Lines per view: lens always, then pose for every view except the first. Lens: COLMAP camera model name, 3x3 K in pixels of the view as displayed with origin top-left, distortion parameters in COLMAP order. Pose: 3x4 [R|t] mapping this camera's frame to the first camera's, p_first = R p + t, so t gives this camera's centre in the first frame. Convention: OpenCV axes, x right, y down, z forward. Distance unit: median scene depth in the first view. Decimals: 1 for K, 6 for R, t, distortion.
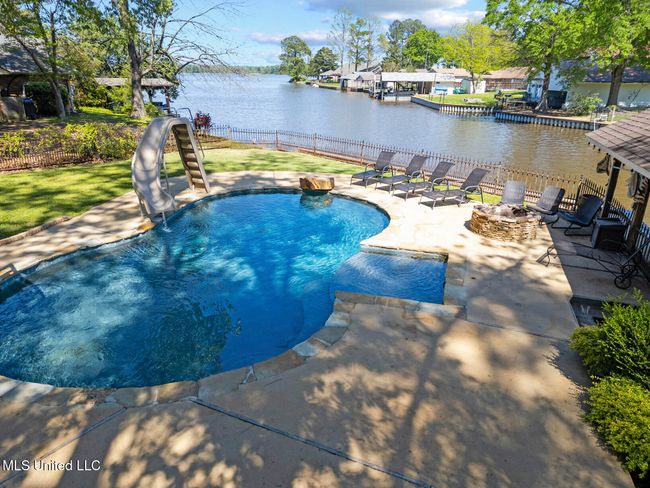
lens RADIAL K [[447.7, 0, 325.0], [0, 447.7, 244.0], [0, 0, 1]] dist [0.078718, -0.064987]
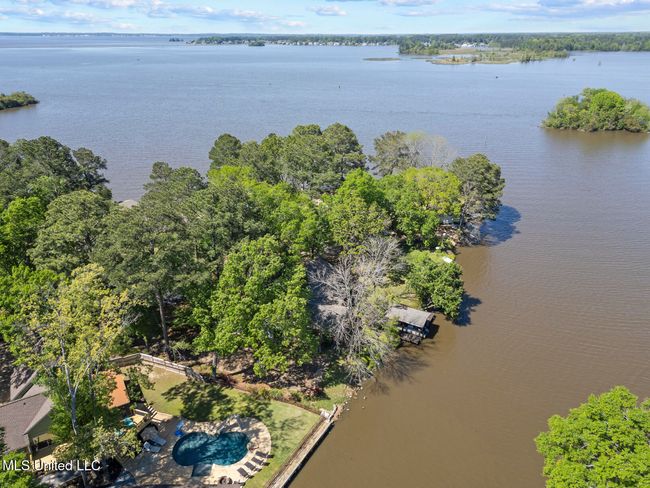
lens RADIAL K [[447.7, 0, 325.0], [0, 447.7, 244.0], [0, 0, 1]] dist [0.078718, -0.064987]
pose [[0.346859, 0.359620, -0.866235, 3.047524], [-0.325445, 0.912338, 0.248444, -2.971796], [0.879644, 0.195737, 0.433489, -0.556868]]
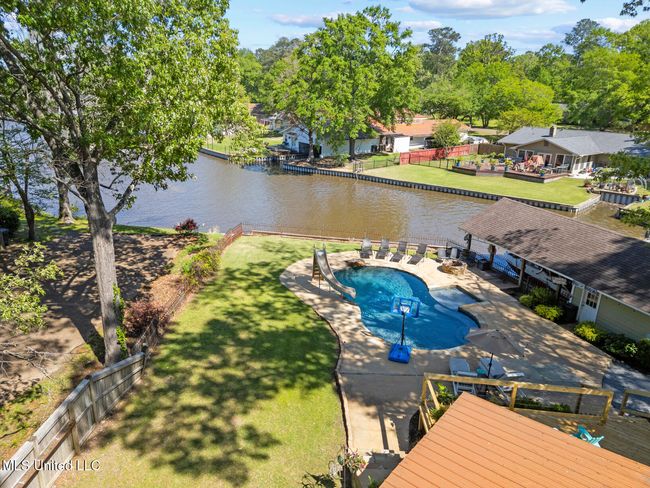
lens RADIAL K [[447.7, 0, 325.0], [0, 447.7, 244.0], [0, 0, 1]] dist [0.078718, -0.064987]
pose [[0.783355, -0.200887, 0.588217, -1.217063], [0.204639, 0.976928, 0.061112, -0.352586], [-0.586922, 0.072500, 0.806391, -0.498211]]
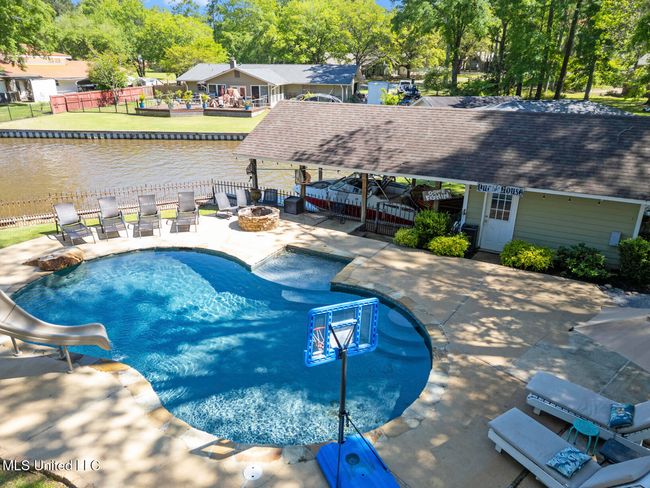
lens RADIAL K [[449.7, 0, 324.7], [0, 449.7, 255.6], [0, 0, 1]] dist [0.006489, 0.001480]
pose [[0.171027, -0.394444, 0.902864, -0.667108], [0.323274, 0.888101, 0.326757, -0.248755], [-0.930722, 0.235988, 0.279403, 0.282687]]
